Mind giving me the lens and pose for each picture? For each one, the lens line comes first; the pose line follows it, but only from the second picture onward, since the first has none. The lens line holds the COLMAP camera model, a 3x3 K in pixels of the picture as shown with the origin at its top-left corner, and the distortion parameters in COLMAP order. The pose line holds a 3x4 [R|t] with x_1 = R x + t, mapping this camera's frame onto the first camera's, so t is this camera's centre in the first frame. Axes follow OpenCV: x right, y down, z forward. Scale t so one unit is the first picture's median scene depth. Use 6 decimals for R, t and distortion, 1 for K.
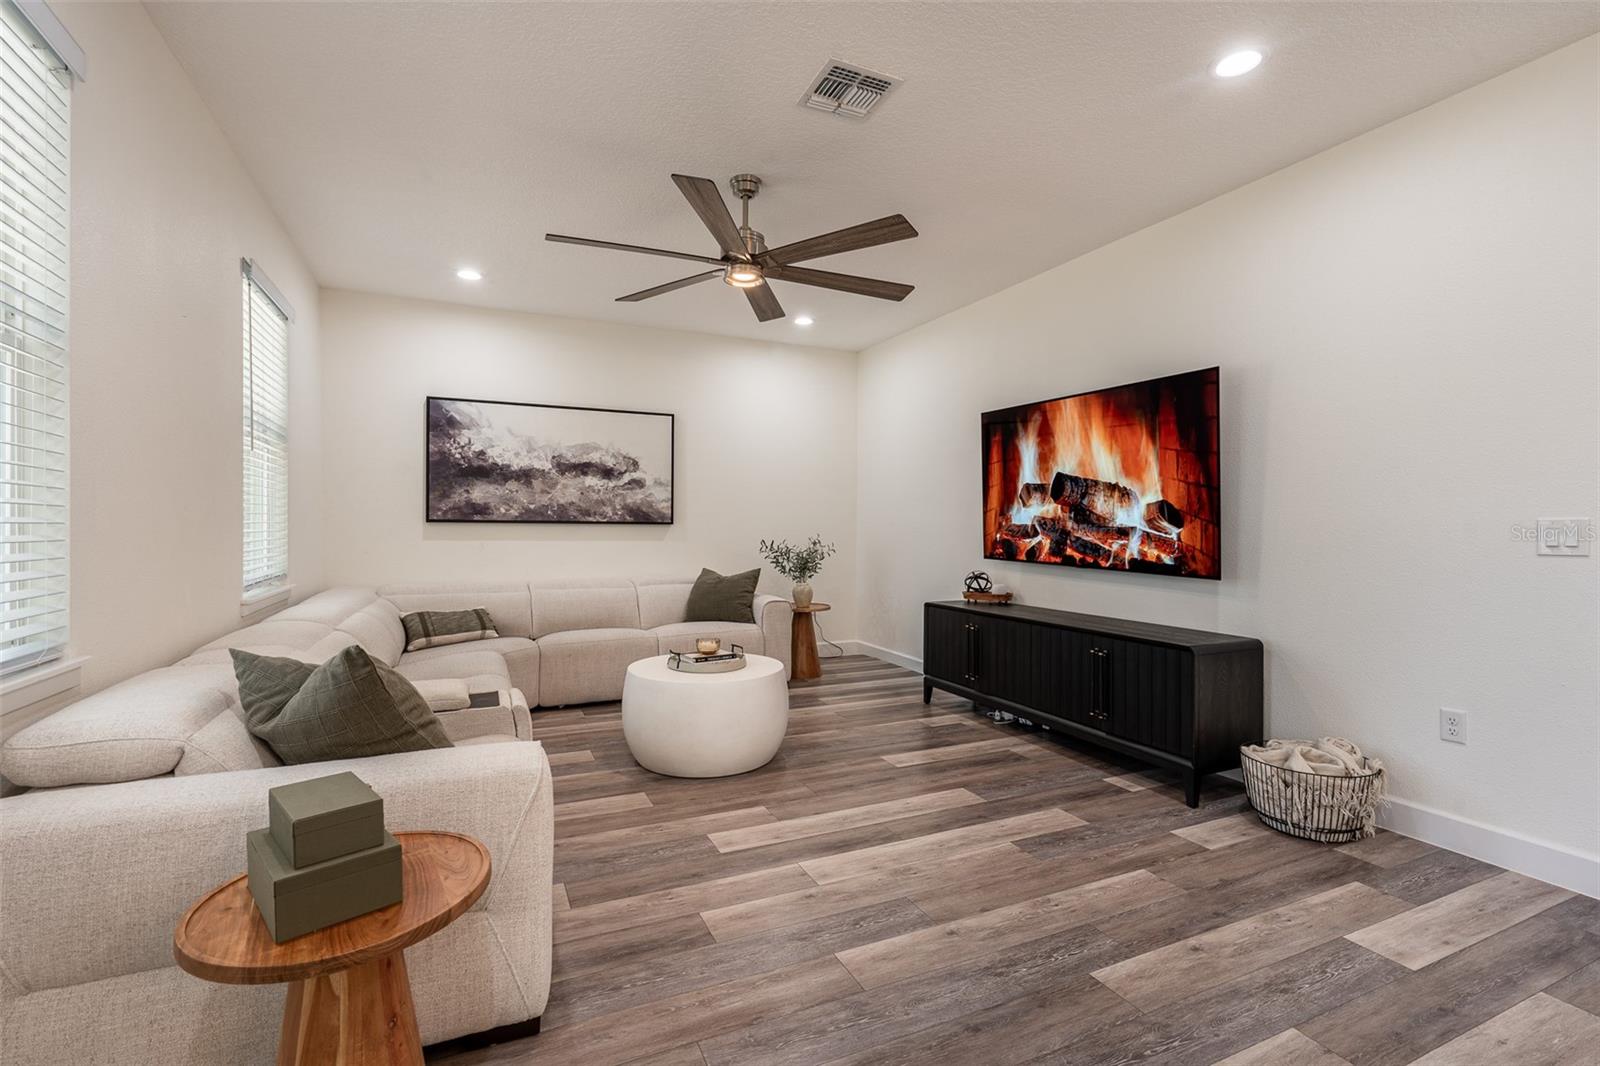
lens RADIAL K [[724.2, 0, 800.1], [0, 724.2, 535.7], [0, 0, 1]] dist [-0.006104, 0.003349]
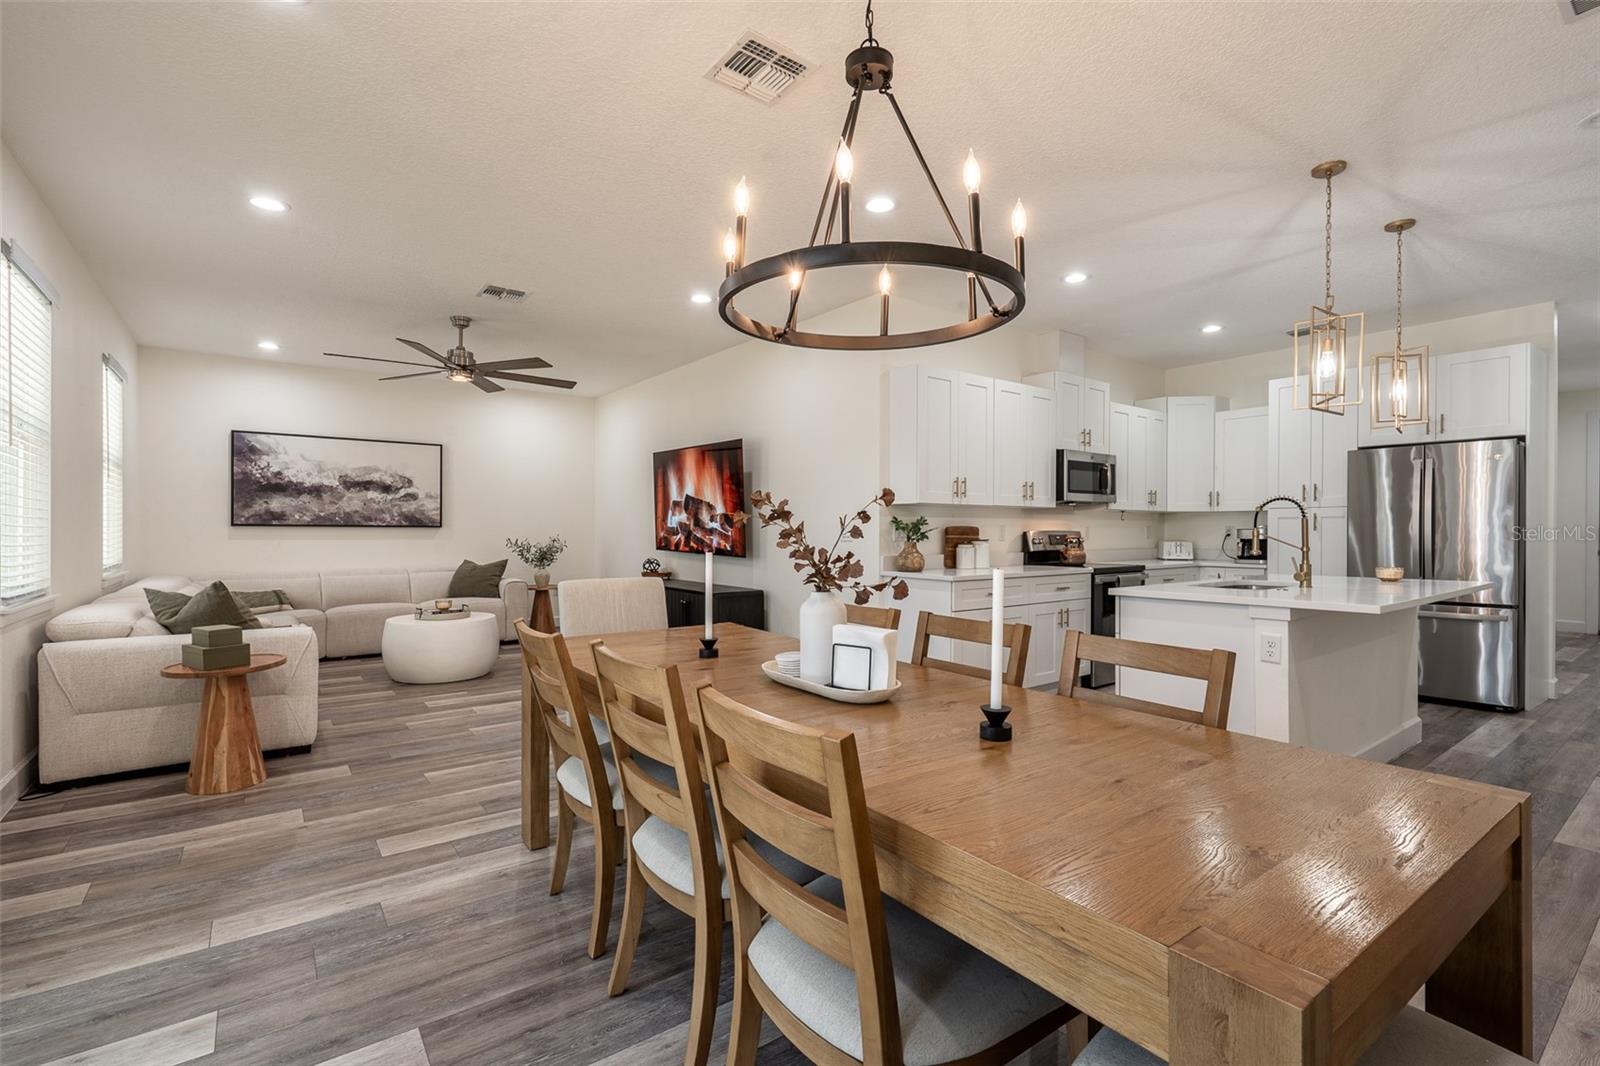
lens RADIAL K [[724.2, 0, 803.3], [0, 724.2, 534.7], [0, 0, 1]] dist [-0.006104, 0.003349]
pose [[0.976655, -0.003577, 0.214786, 0.211592], [0.004768, 0.999976, -0.005029, 0.008606], [-0.214762, 0.005936, 0.976648, -0.494845]]
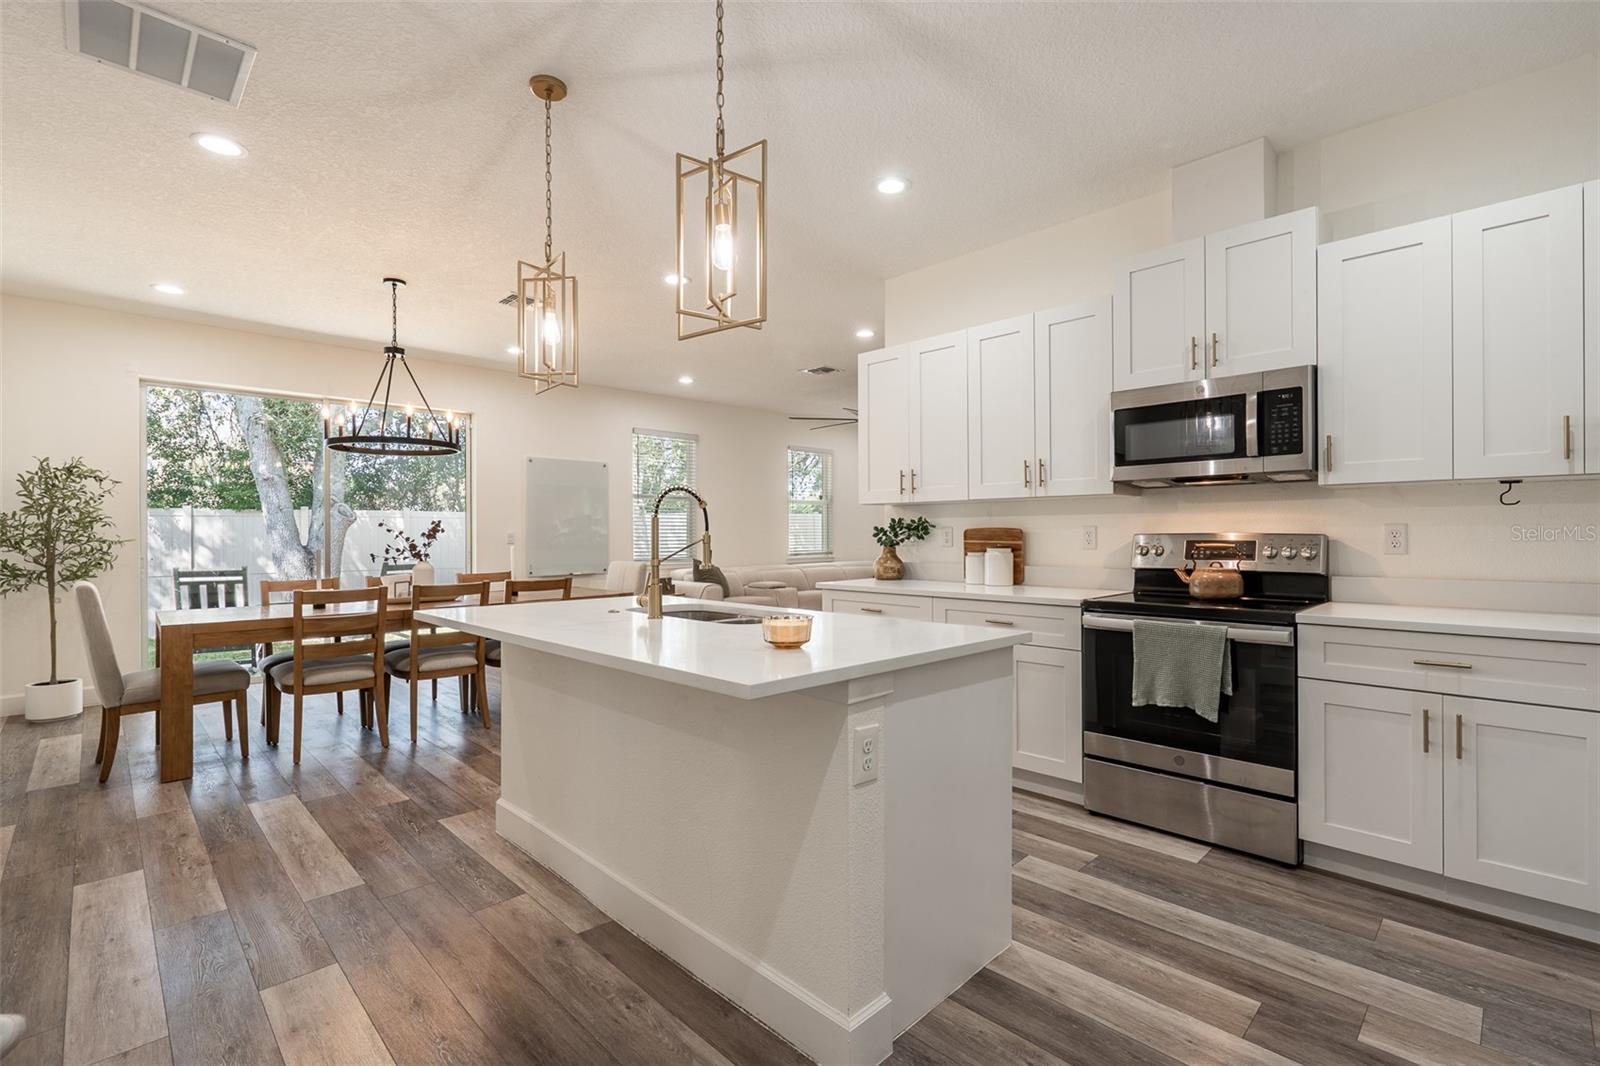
lens RADIAL K [[724.2, 0, 797.4], [0, 724.2, 534.0], [0, 0, 1]] dist [-0.006104, 0.003349]
pose [[0.338929, -0.004341, -0.940802, 1.299185], [-0.004785, 0.999968, -0.006338, 0.005168], [0.940800, 0.006649, 0.338898, 0.000190]]
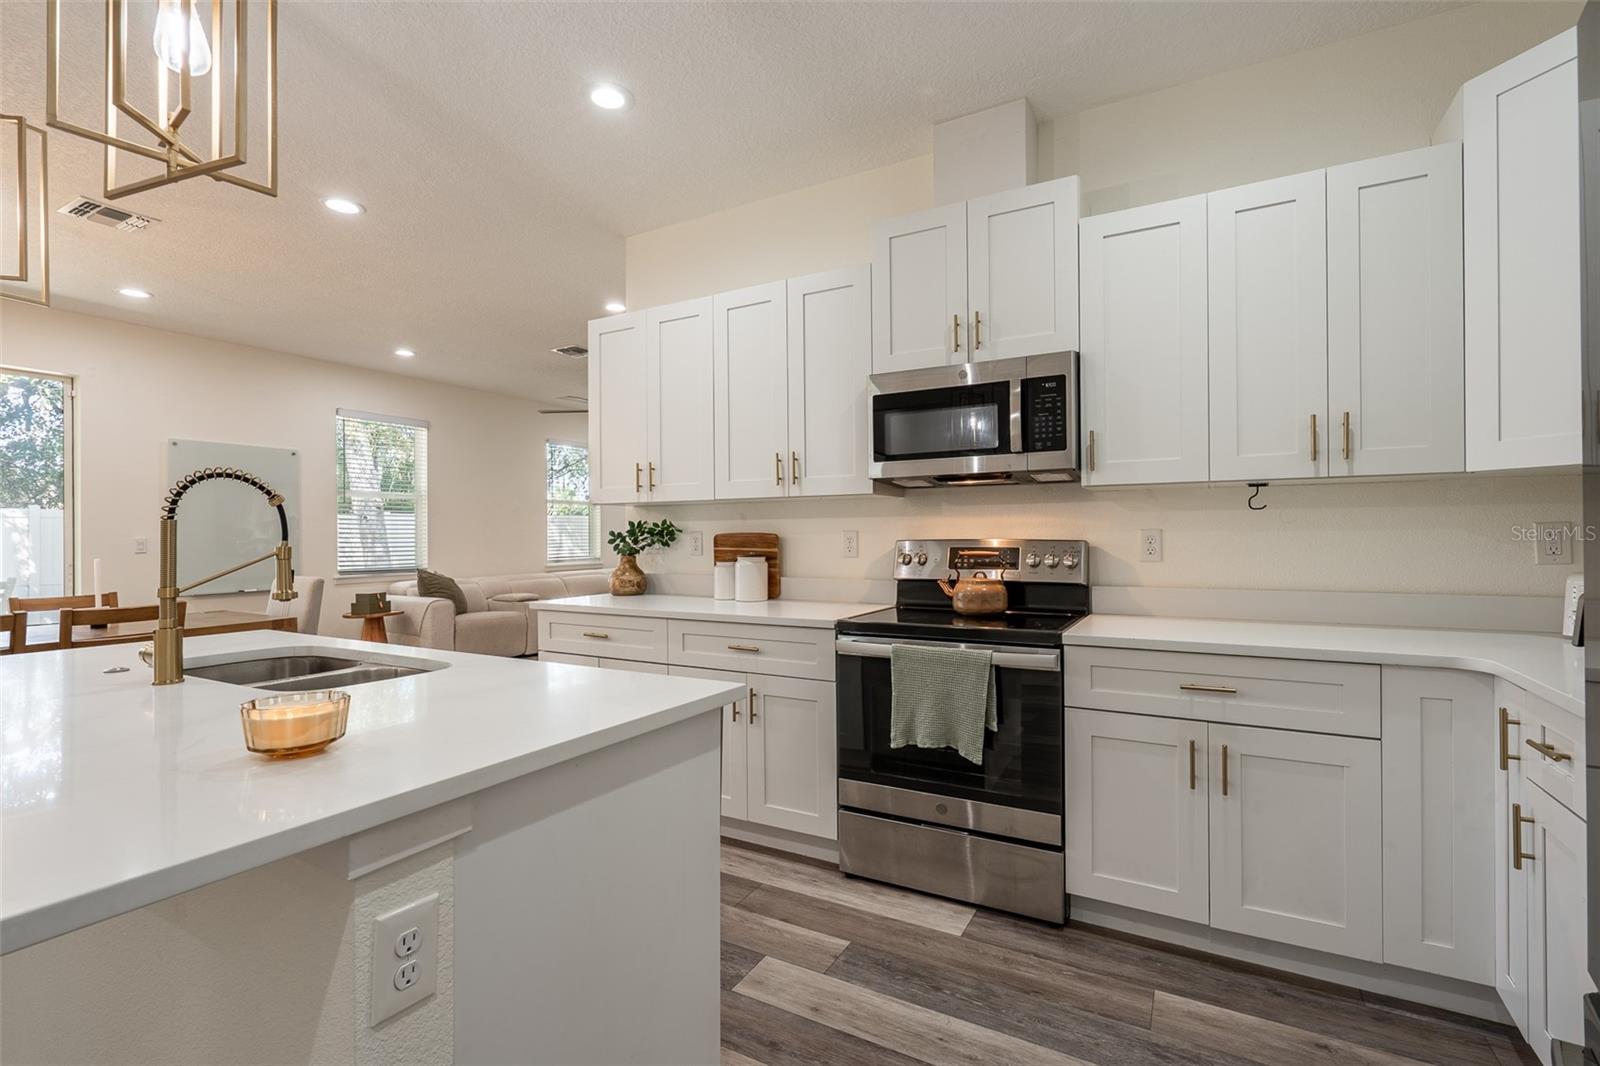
lens RADIAL K [[724.2, 0, 799.5], [0, 724.2, 535.0], [0, 0, 1]] dist [-0.006104, 0.003349]
pose [[0.587364, -0.007529, -0.809288, 1.207550], [0.000051, 0.999957, -0.009266, 0.000761], [0.809323, 0.005401, 0.587339, 0.108337]]
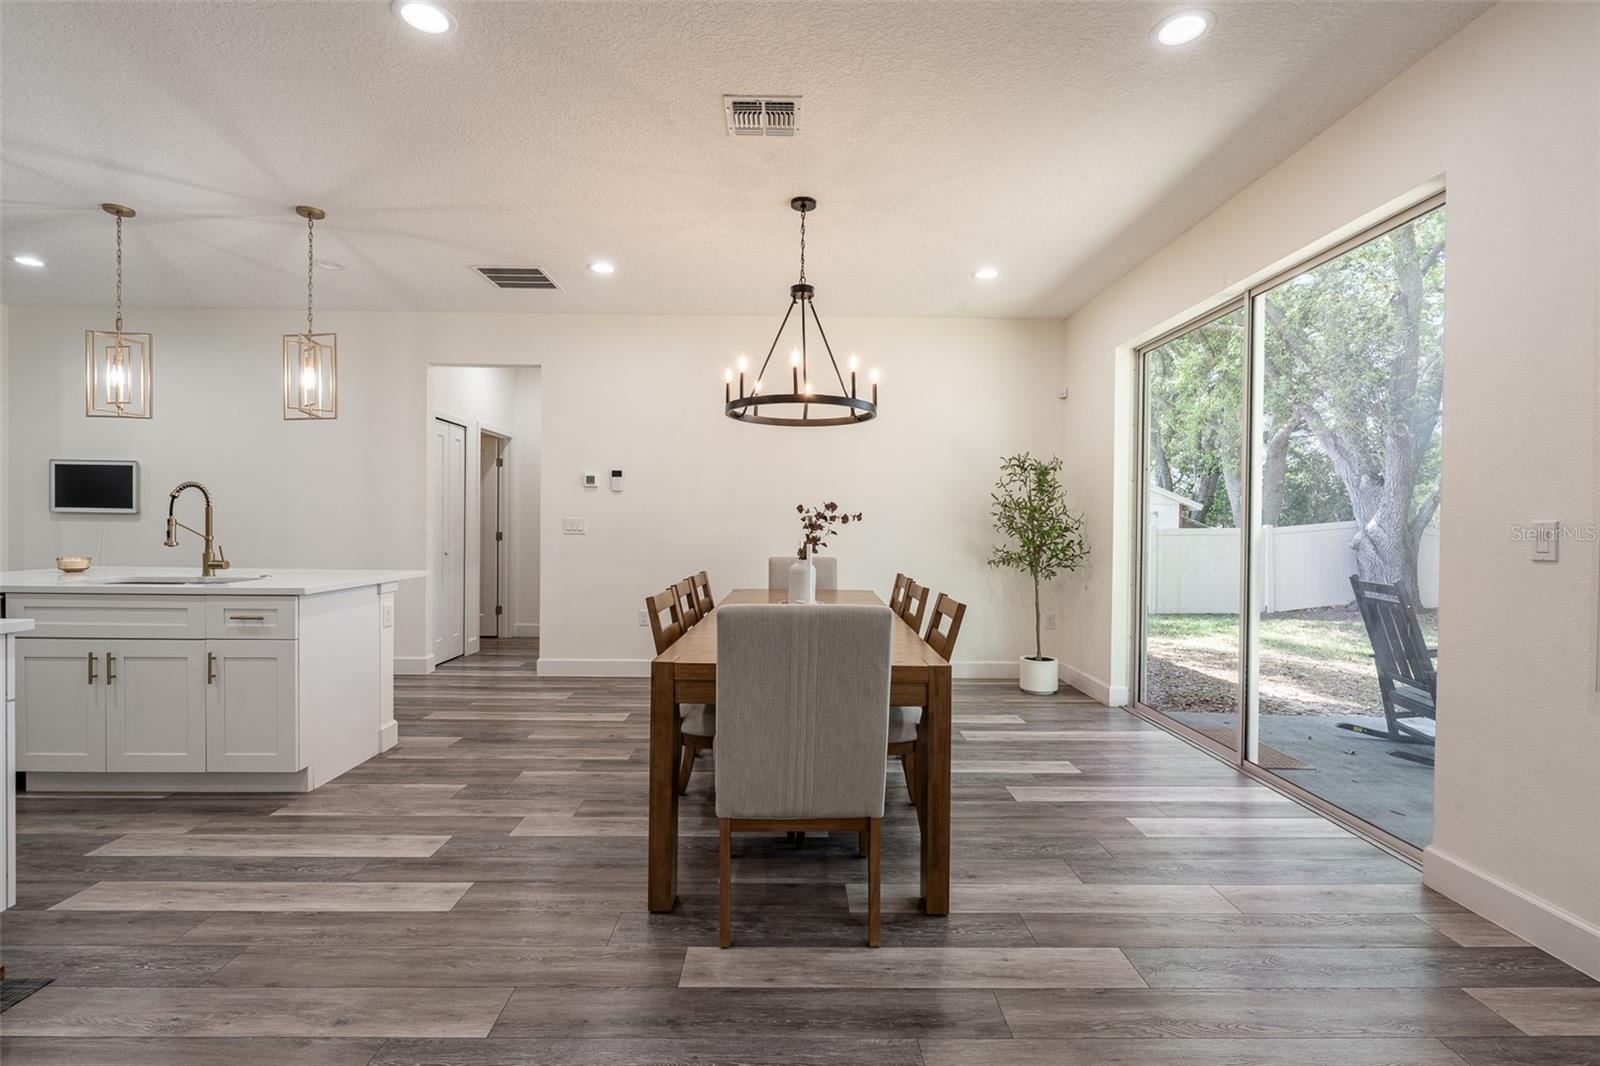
lens RADIAL K [[724.2, 0, 800.5], [0, 724.2, 527.0], [0, 0, 1]] dist [-0.006104, 0.003349]
pose [[-0.915459, -0.013511, 0.402184, 0.038055], [-0.008311, 0.999858, 0.014671, -0.004161], [-0.402325, 0.010089, -0.915441, 0.474166]]
